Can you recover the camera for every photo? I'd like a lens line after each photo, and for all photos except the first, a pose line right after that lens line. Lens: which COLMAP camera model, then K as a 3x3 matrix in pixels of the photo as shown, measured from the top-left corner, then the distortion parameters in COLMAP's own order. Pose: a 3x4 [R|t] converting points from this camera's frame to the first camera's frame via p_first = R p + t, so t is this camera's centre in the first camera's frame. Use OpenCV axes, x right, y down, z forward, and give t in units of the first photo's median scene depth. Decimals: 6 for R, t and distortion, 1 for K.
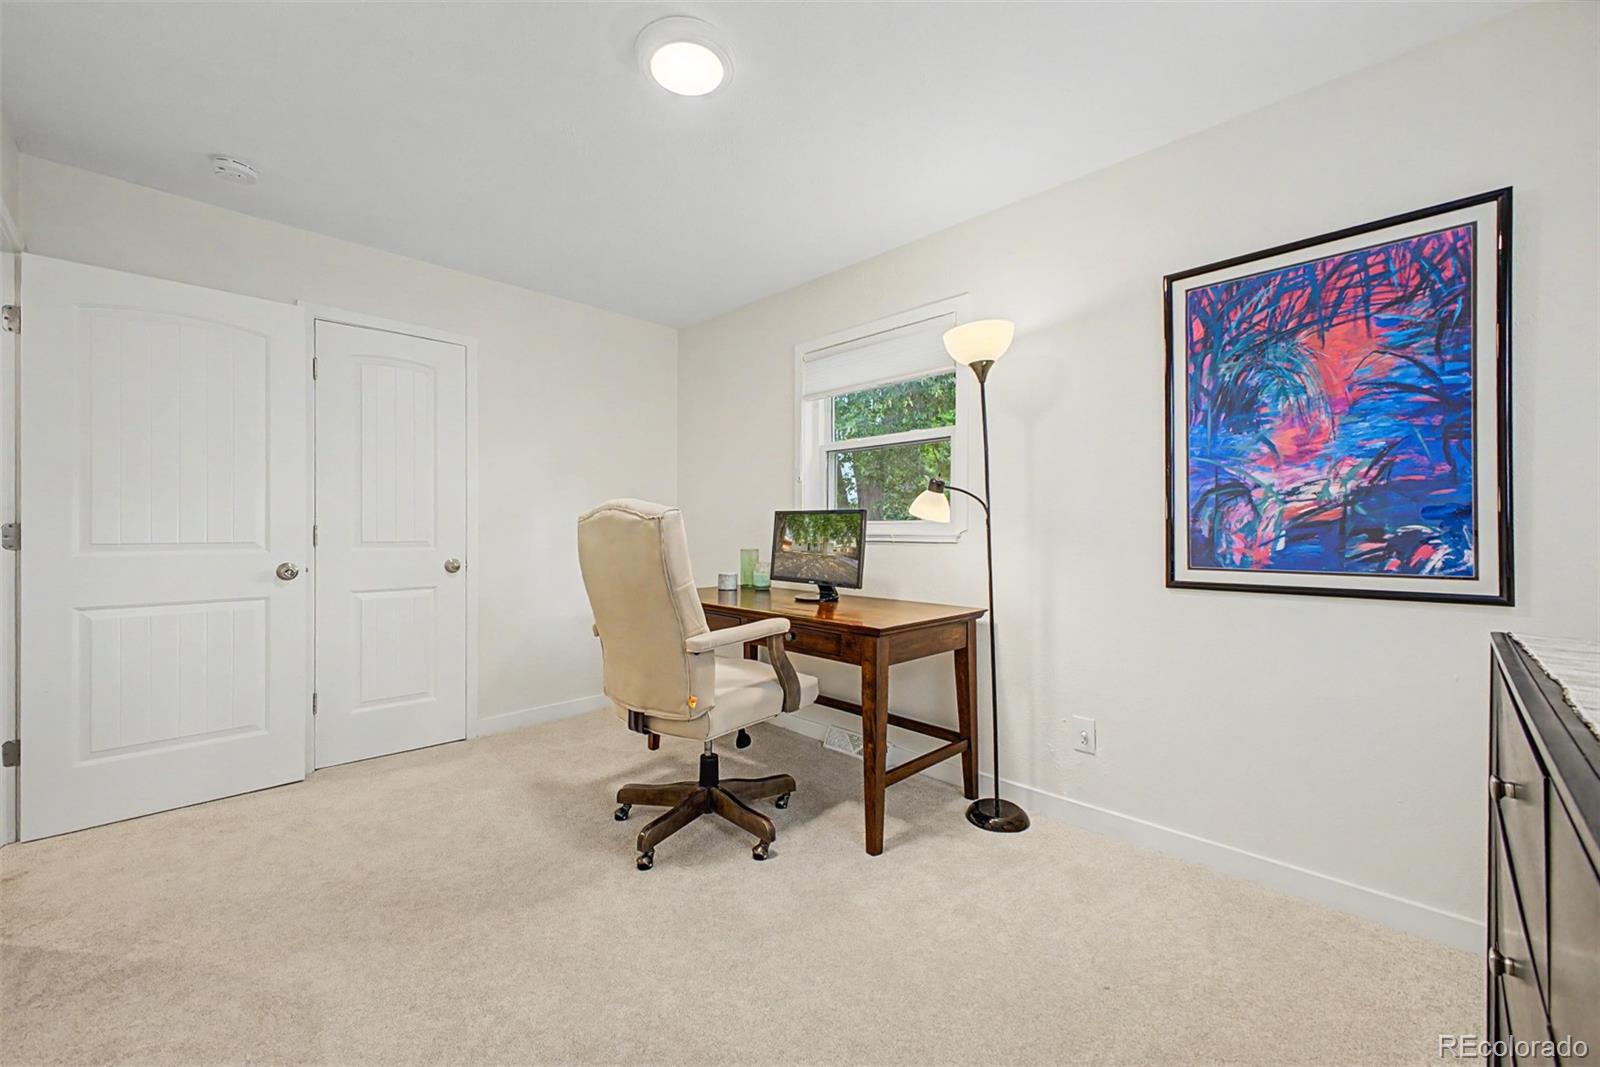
lens RADIAL K [[646.0, 0, 791.4], [0, 646.0, 523.1], [0, 0, 1]] dist [-0.001522, -0.000410]
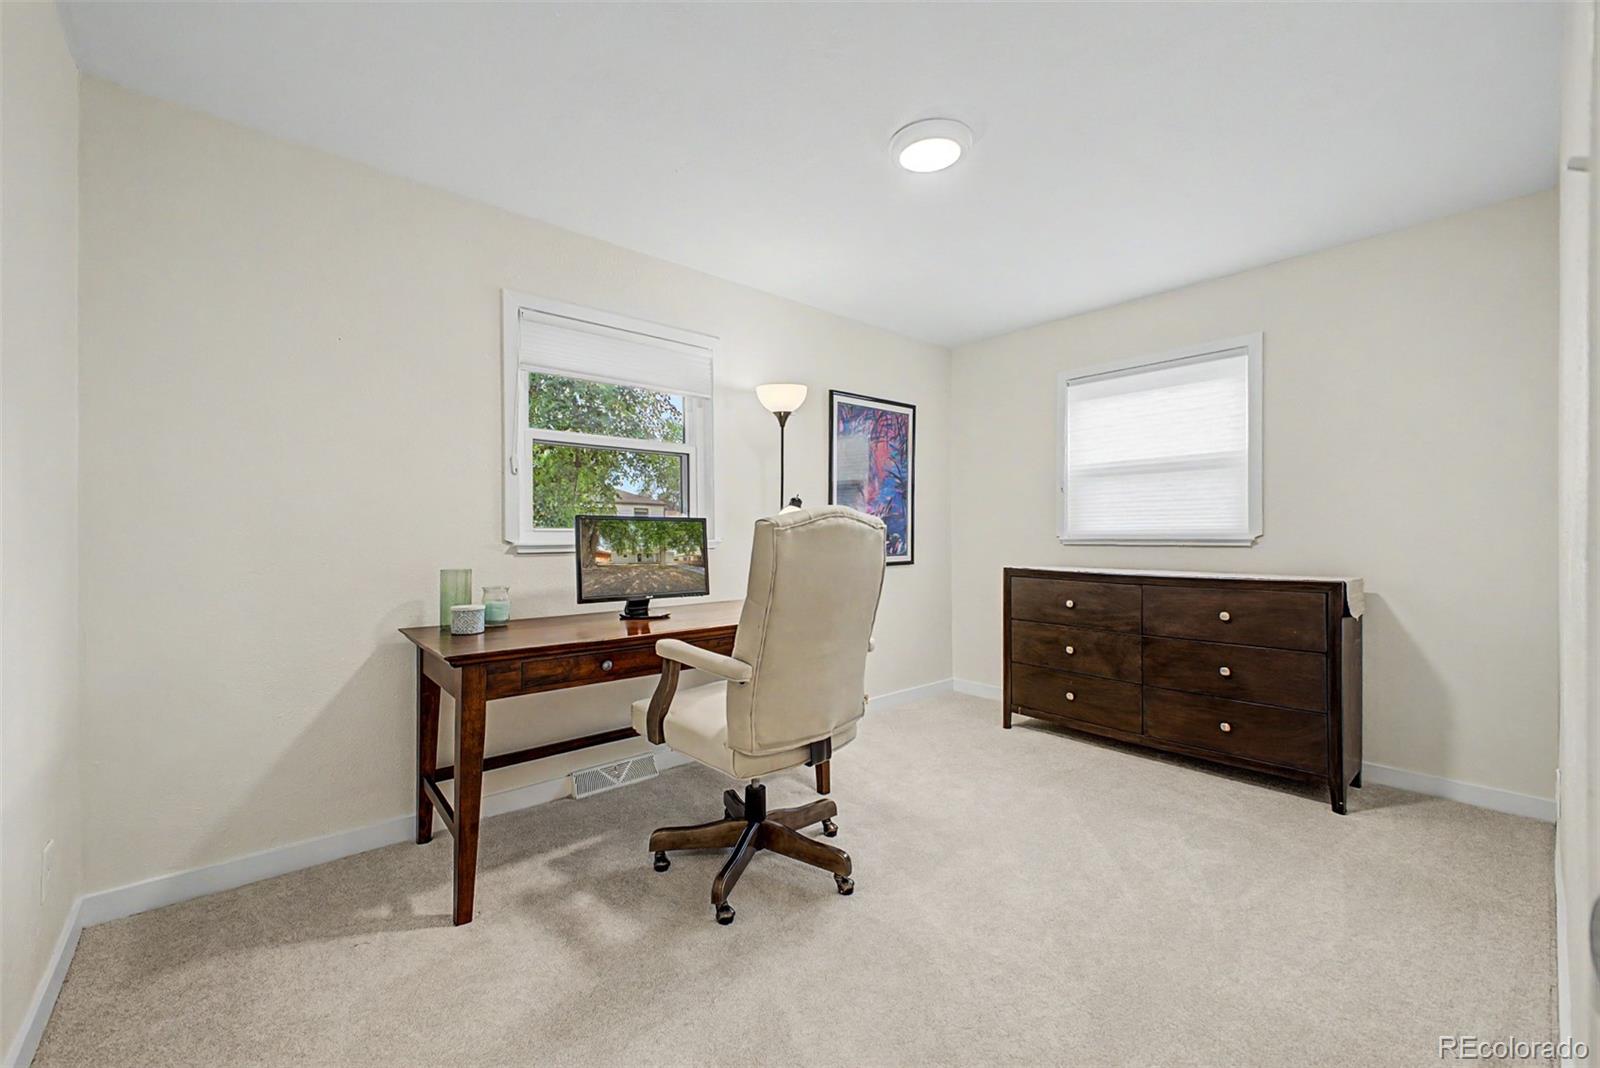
lens RADIAL K [[634.1, 0, 800.2], [0, 634.1, 528.1], [0, 0, 1]] dist [0.021929, -0.000463]
pose [[0.062224, 0.008183, 0.998029, -0.886003], [-0.005578, 0.999954, -0.007851, 0.001501], [-0.998047, -0.005078, 0.062267, 0.771178]]
